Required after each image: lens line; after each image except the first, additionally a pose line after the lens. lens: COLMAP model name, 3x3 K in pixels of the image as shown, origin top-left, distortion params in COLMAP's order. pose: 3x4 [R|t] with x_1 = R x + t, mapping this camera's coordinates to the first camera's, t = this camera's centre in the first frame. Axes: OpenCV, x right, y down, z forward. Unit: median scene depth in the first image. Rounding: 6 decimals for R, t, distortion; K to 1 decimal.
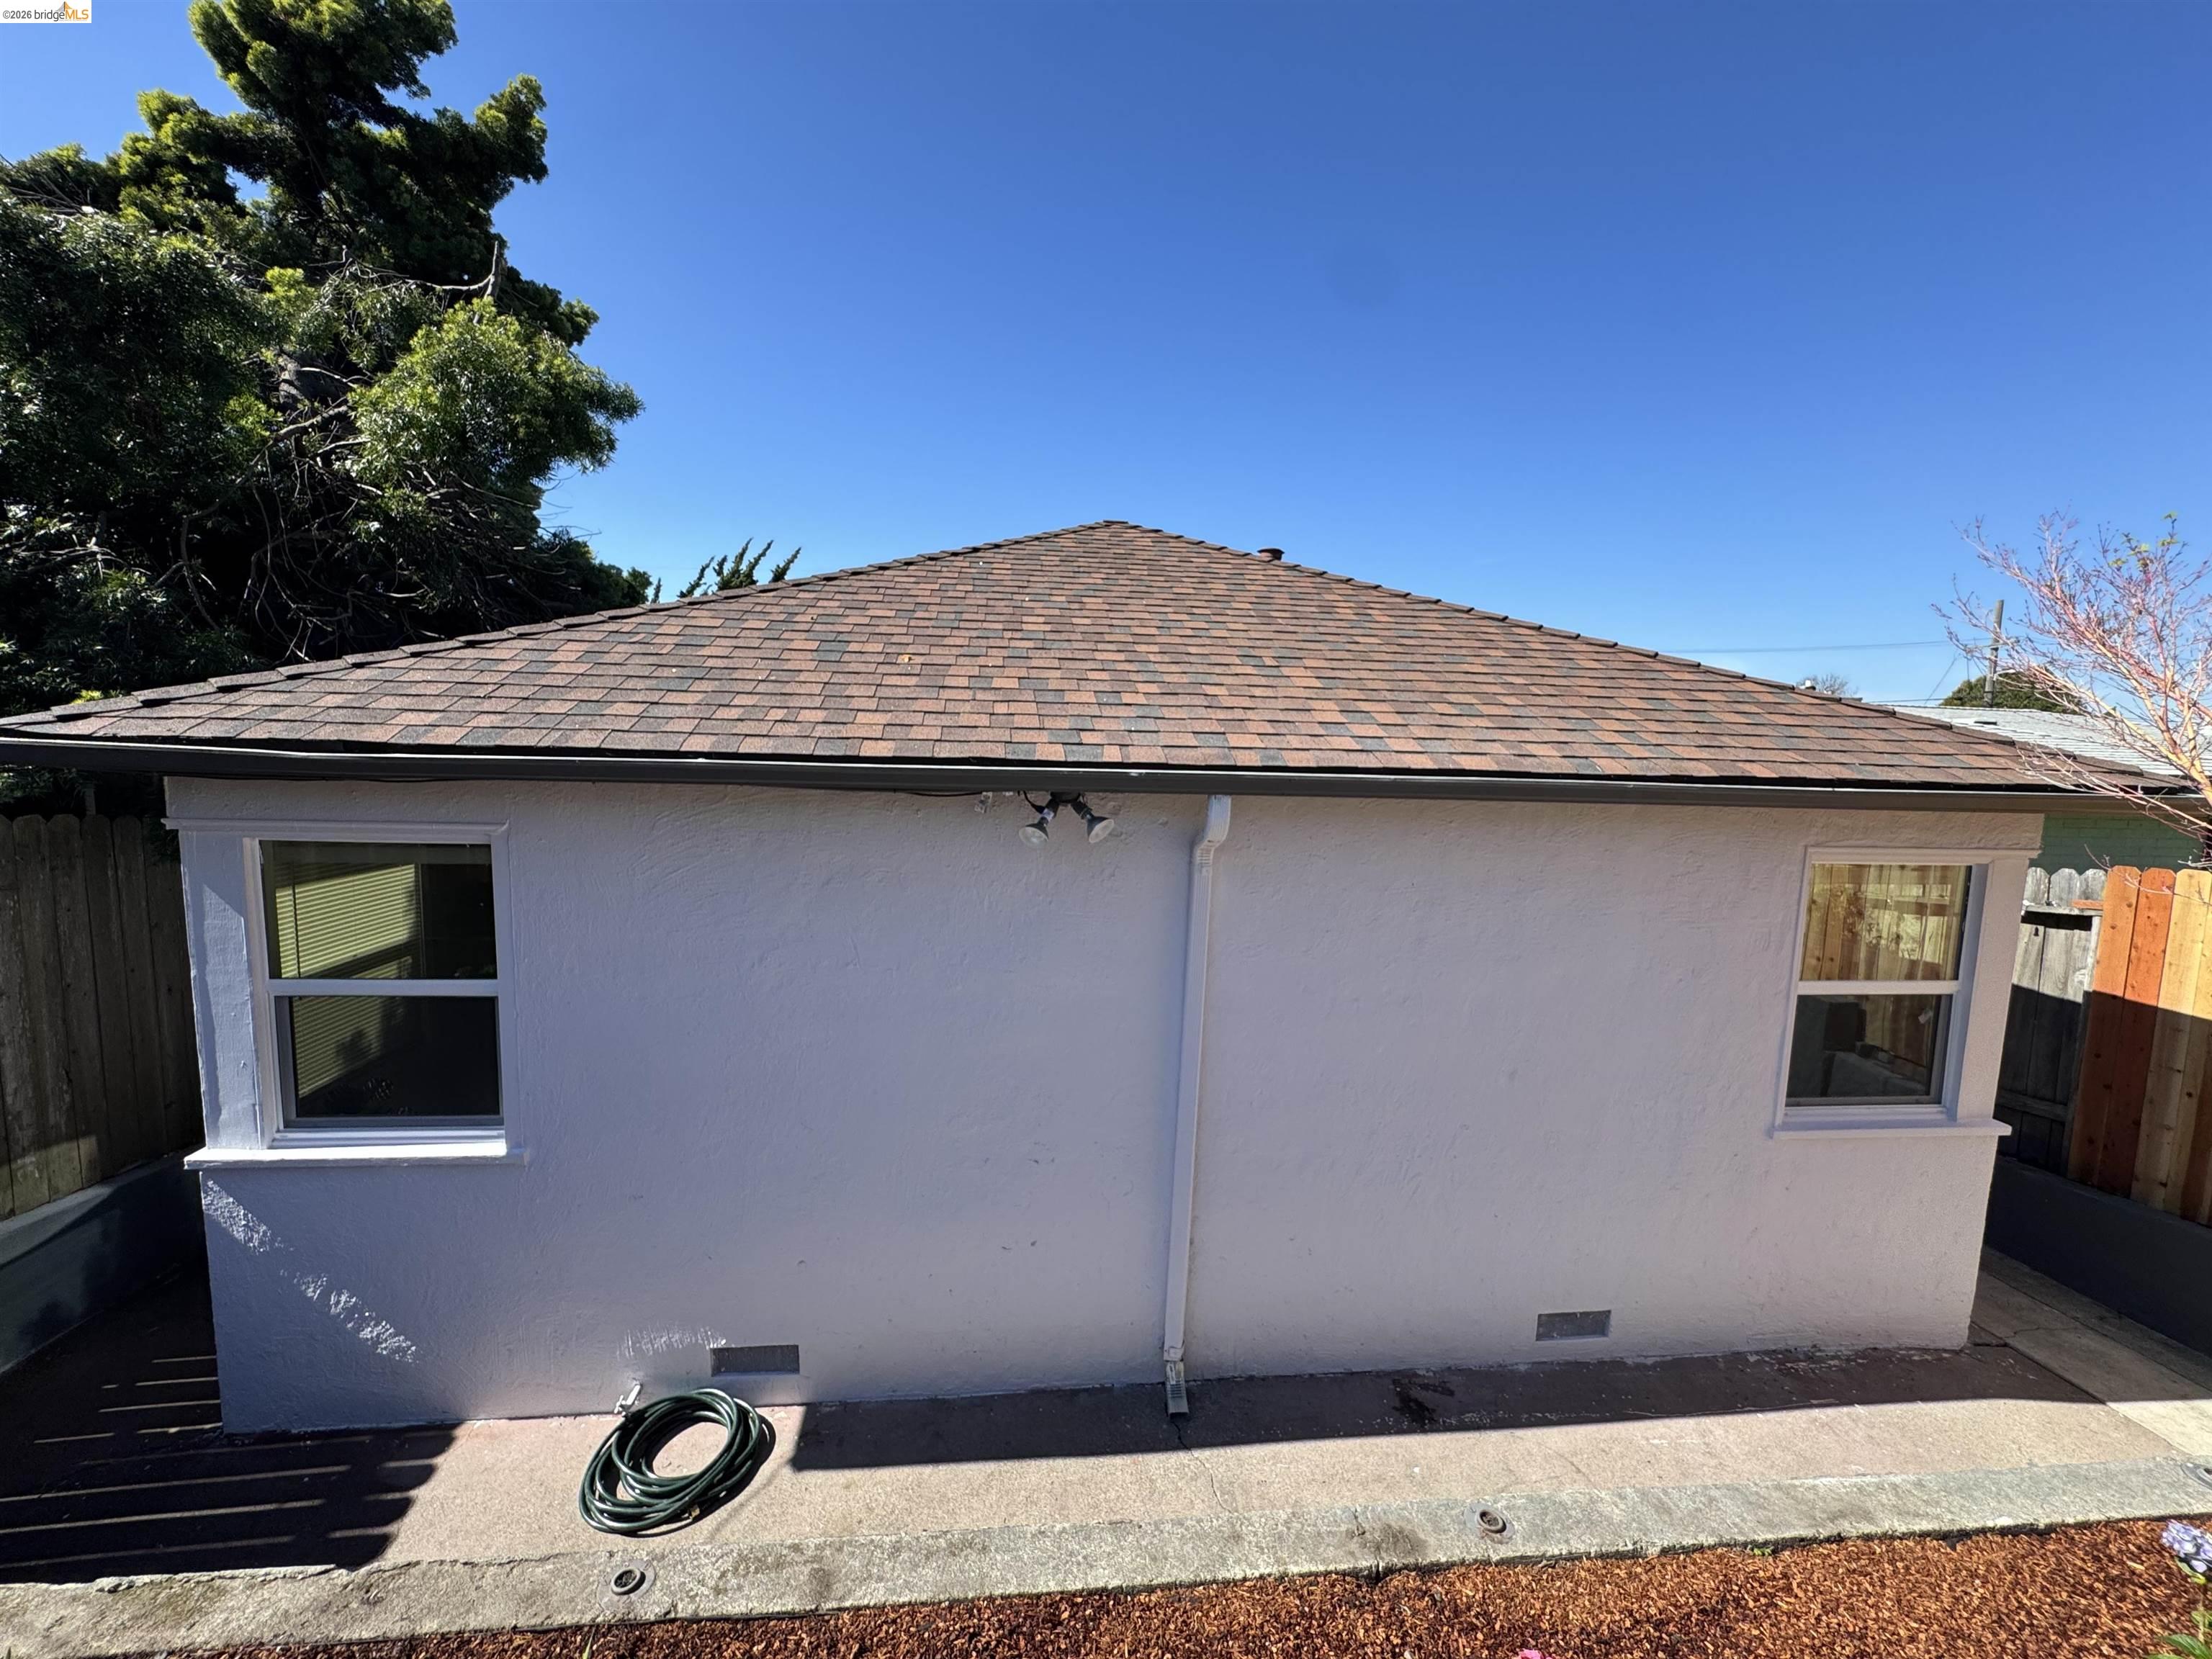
lens RADIAL K [[881.8, 0, 1102.2], [0, 881.8, 828.2], [0, 0, 1]] dist [-0.002147, -0.000396]
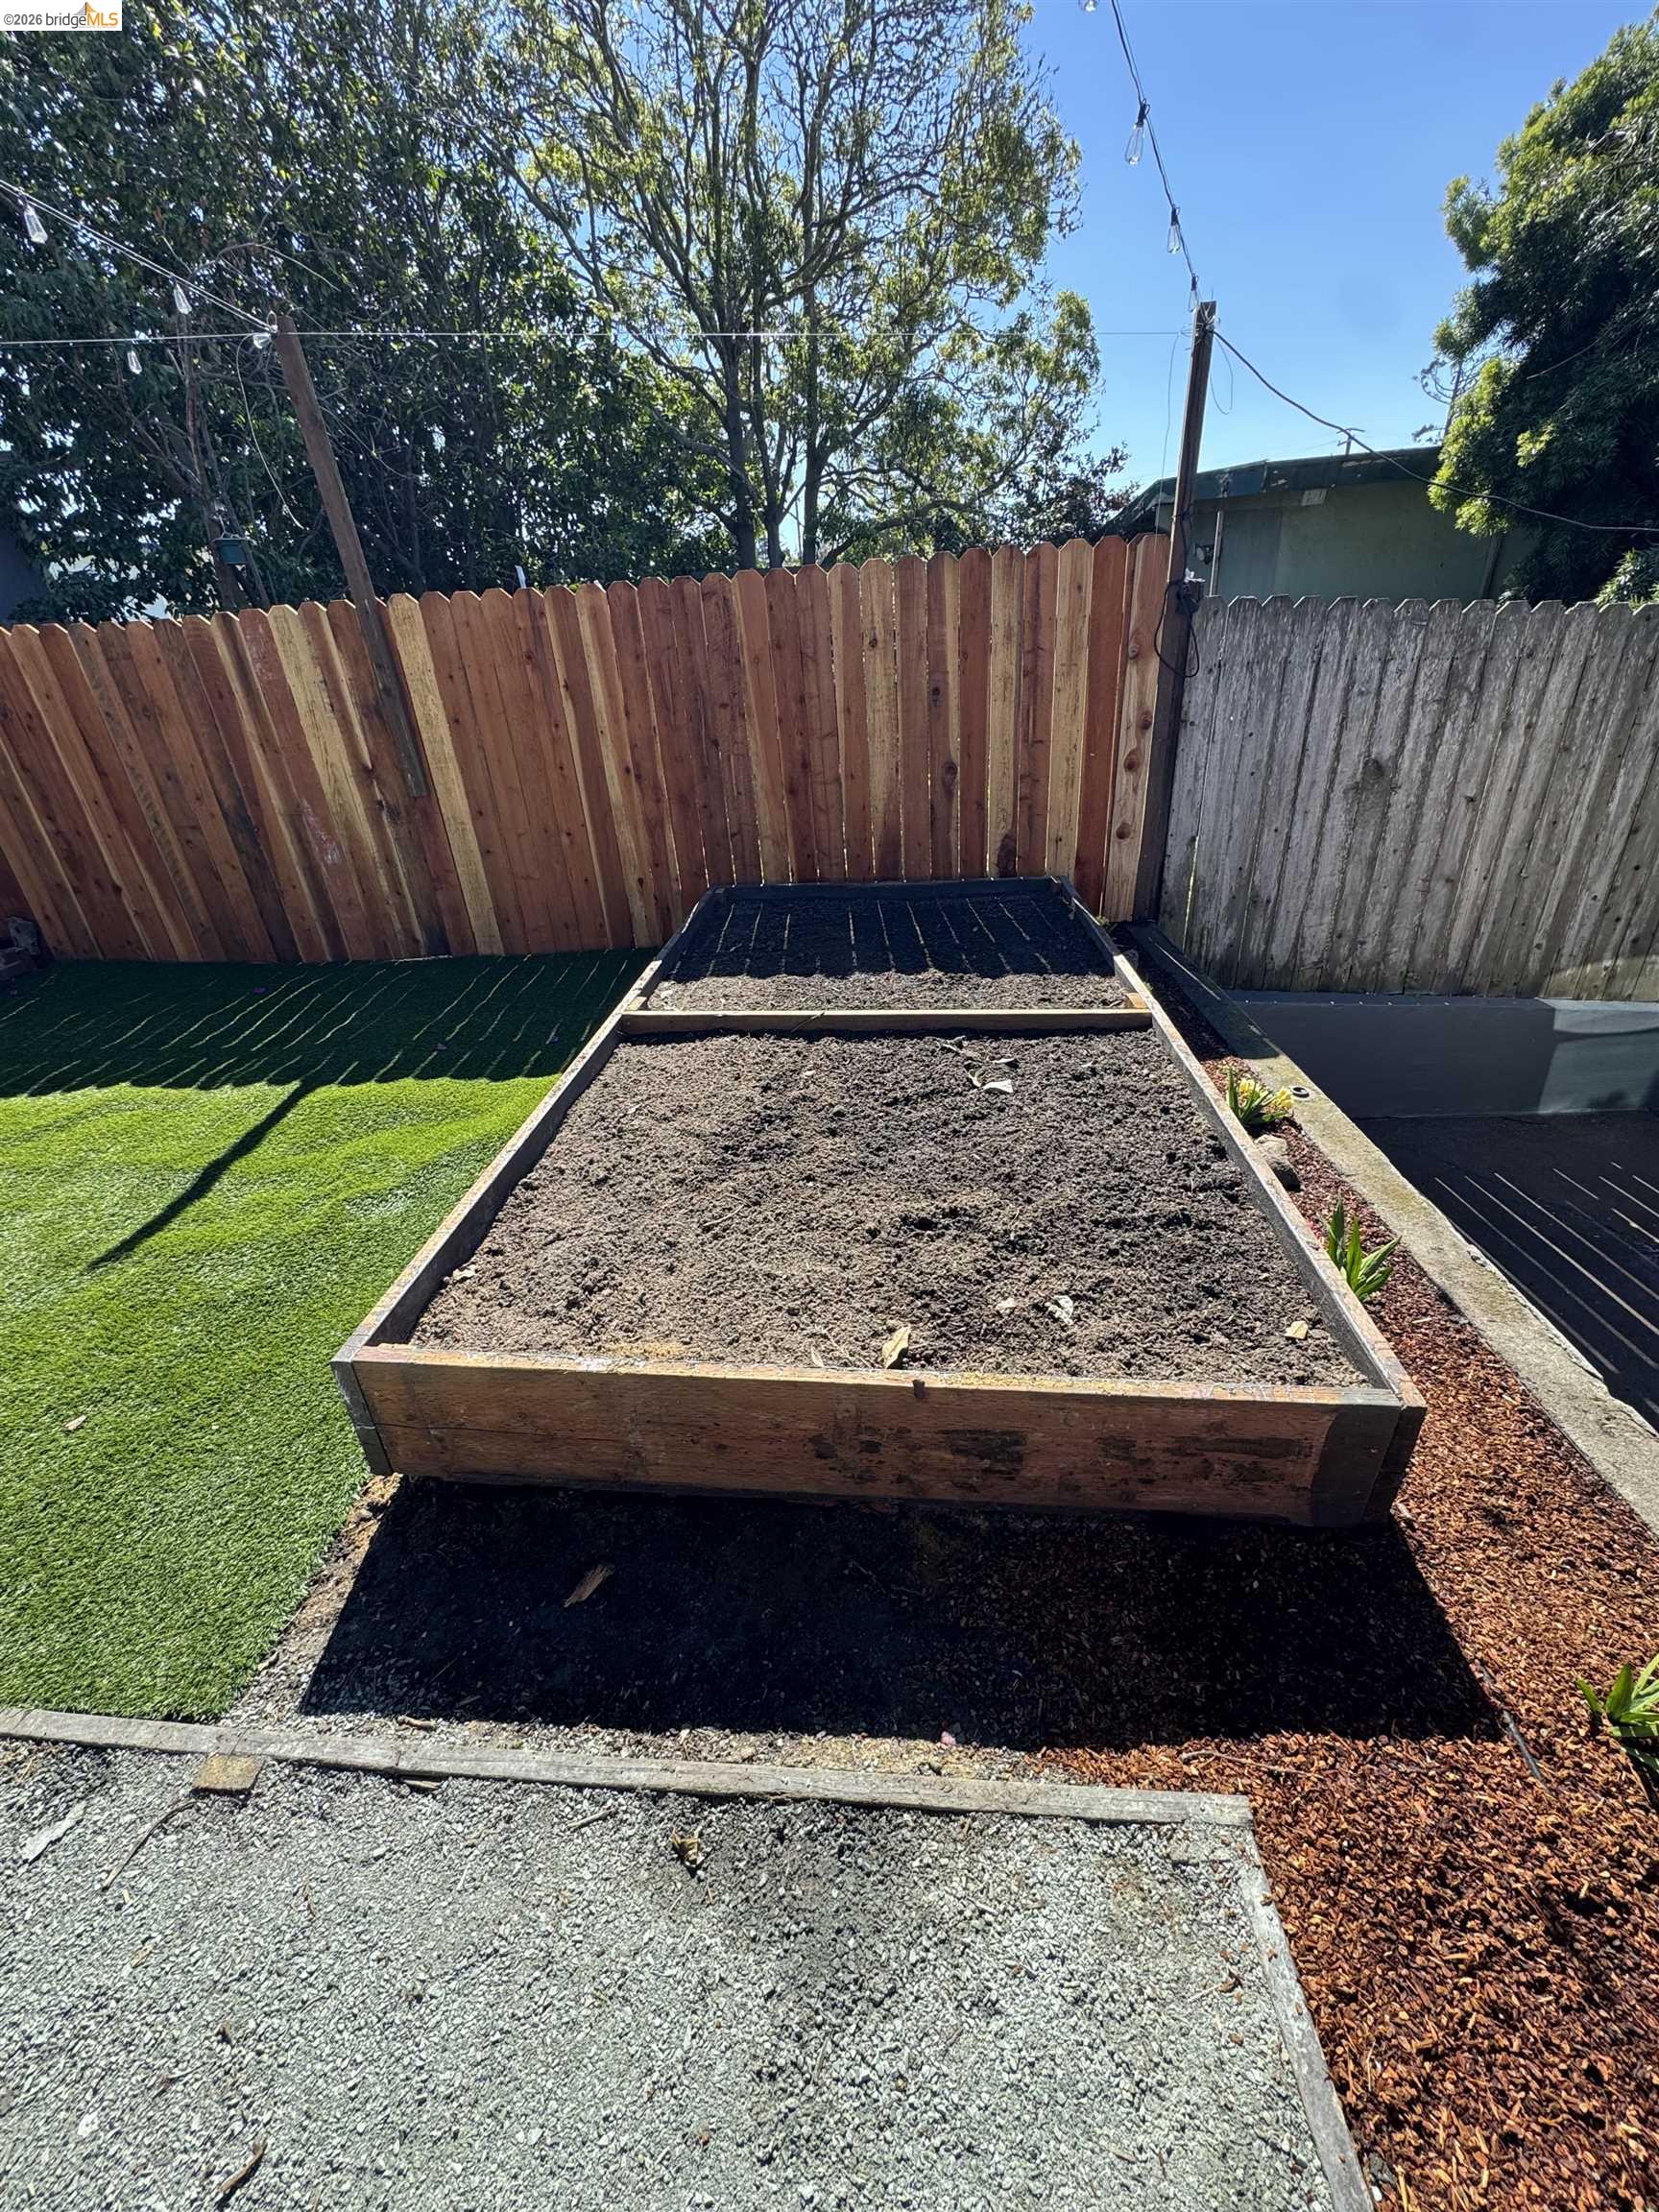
lens RADIAL K [[881.8, 0, 835.1], [0, 881.8, 1104.8], [0, 0, 1]] dist [-0.002147, -0.000396]
pose [[-0.134209, 0.451820, -0.881956, -0.010003], [-0.028556, 0.887875, 0.459198, 0.058801], [0.990542, 0.086814, -0.106259, 0.095820]]
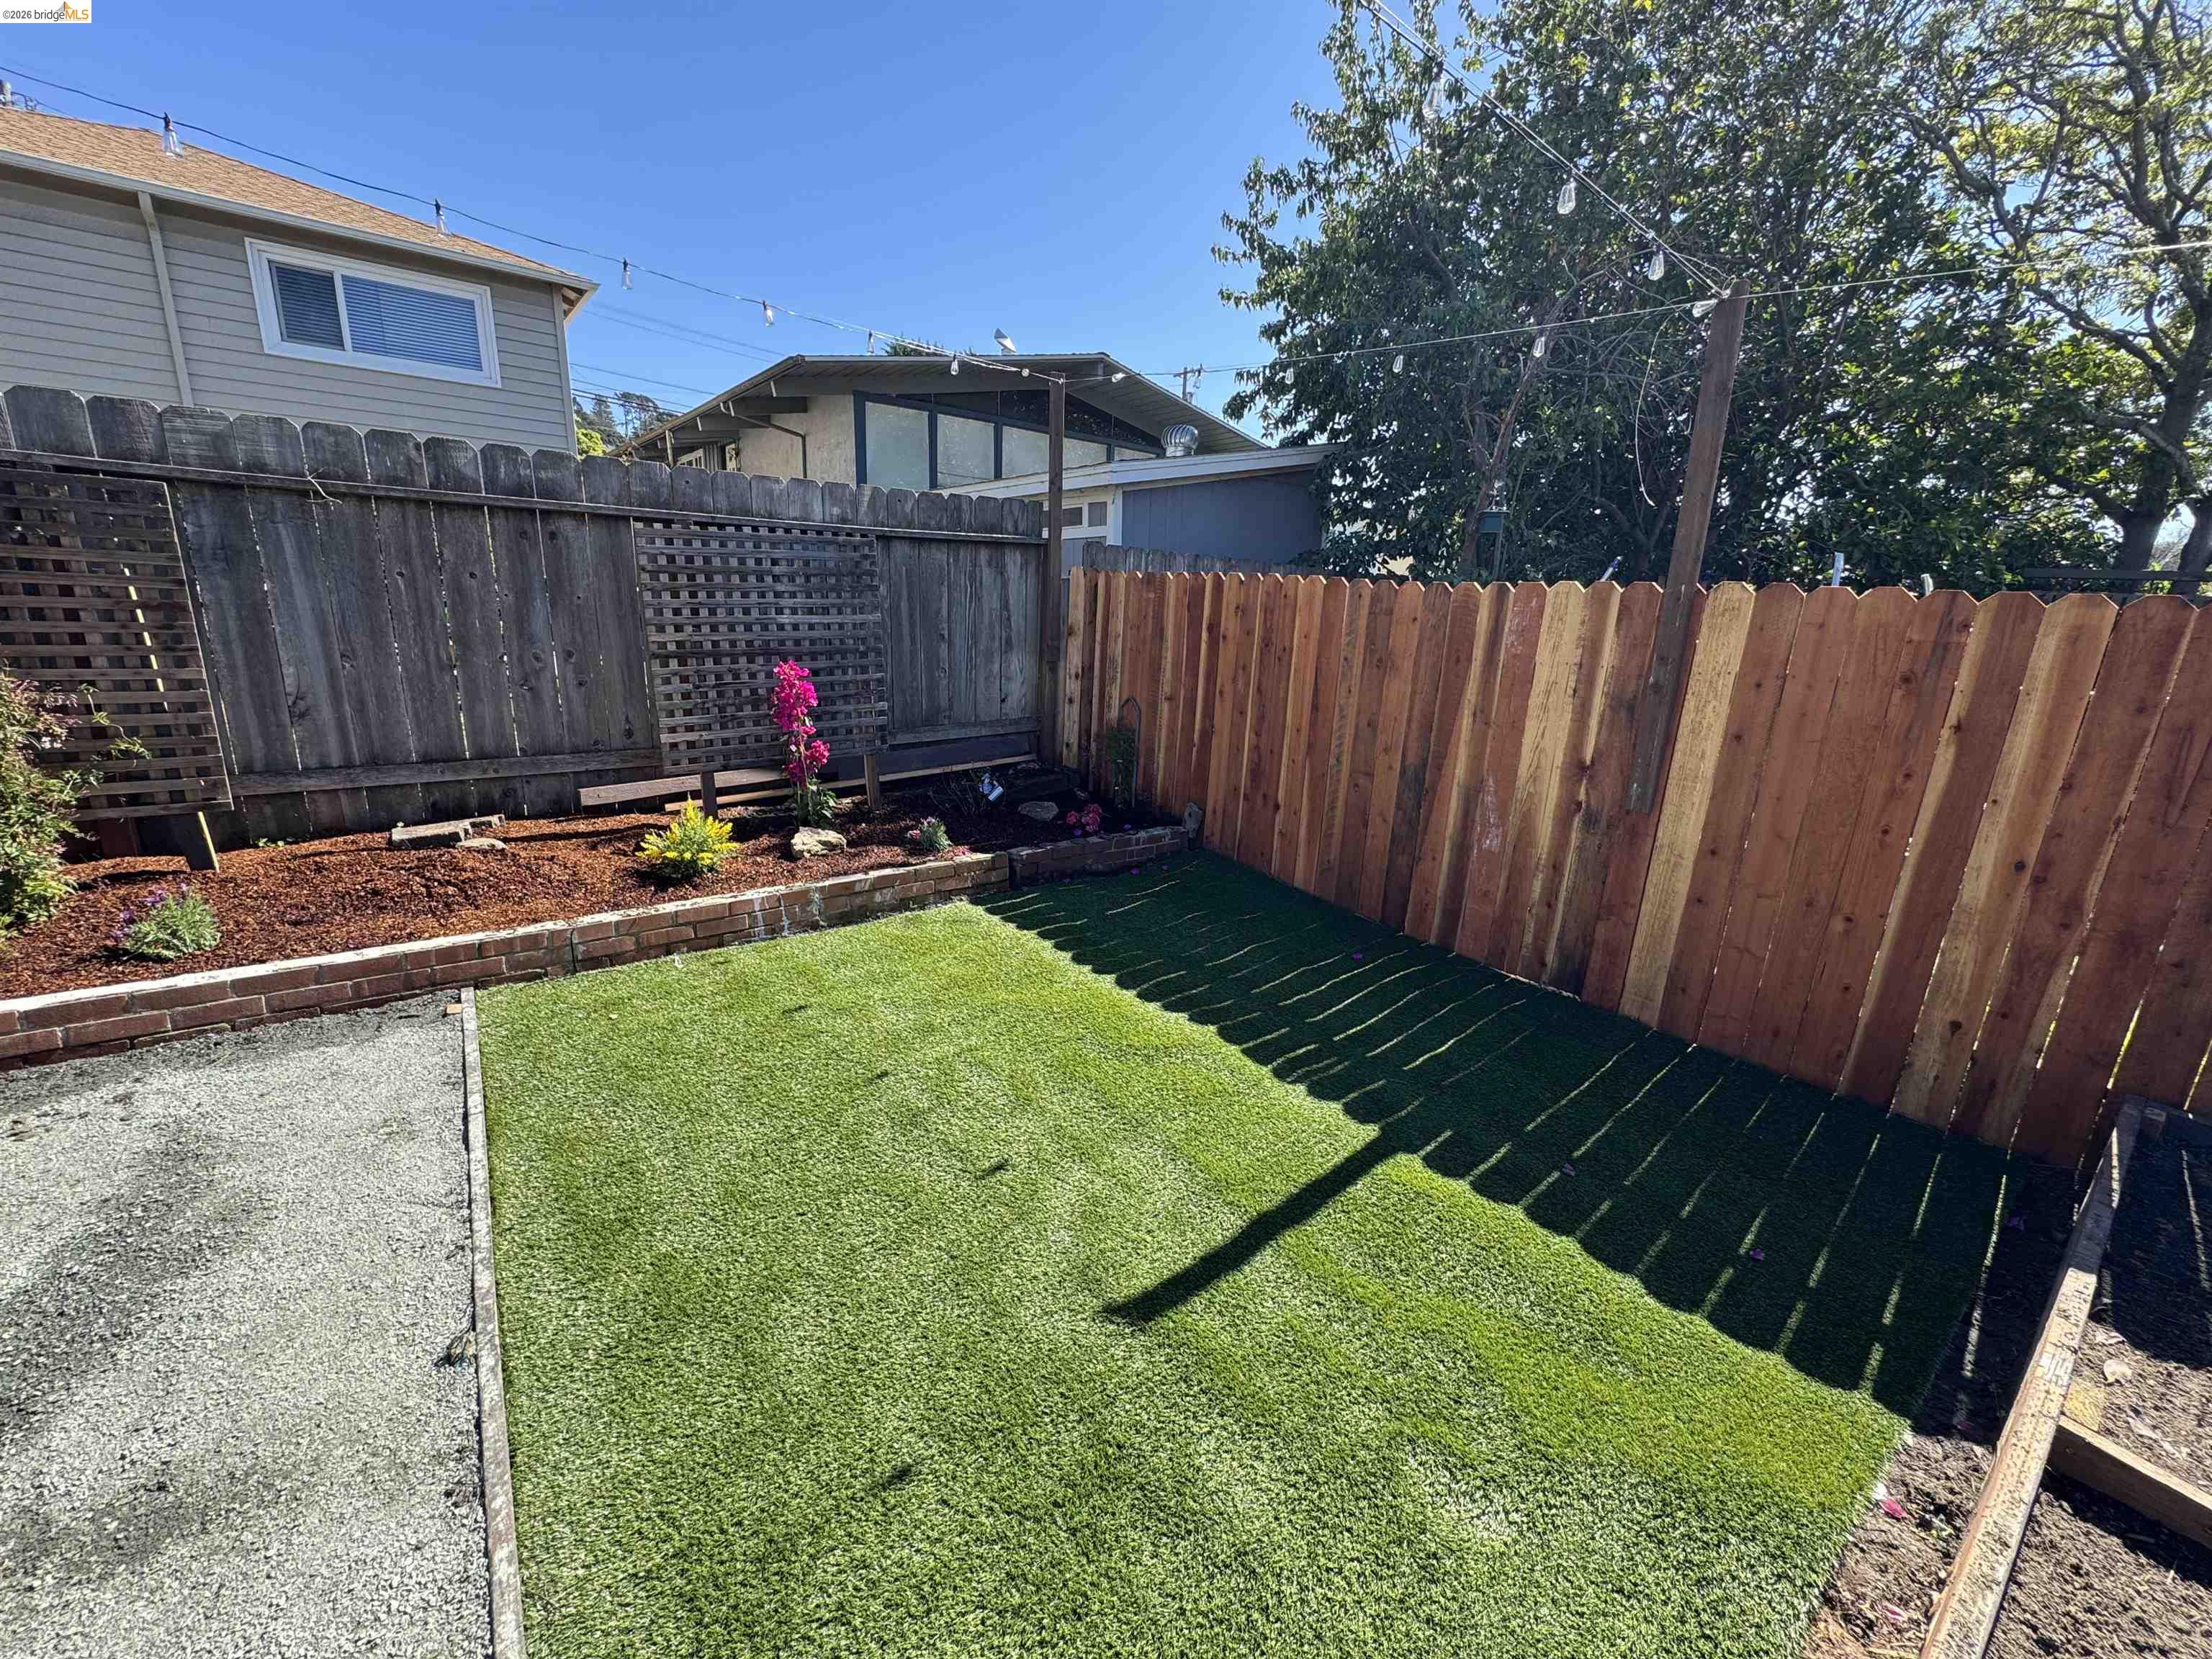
lens RADIAL K [[881.8, 0, 1101.0], [0, 881.8, 828.0], [0, 0, 1]] dist [-0.002147, -0.000396]
pose [[-0.835982, 0.074638, -0.543657, -0.179609], [-0.117114, 0.943616, 0.309635, 0.046865], [0.536114, 0.322519, -0.780105, -0.175816]]
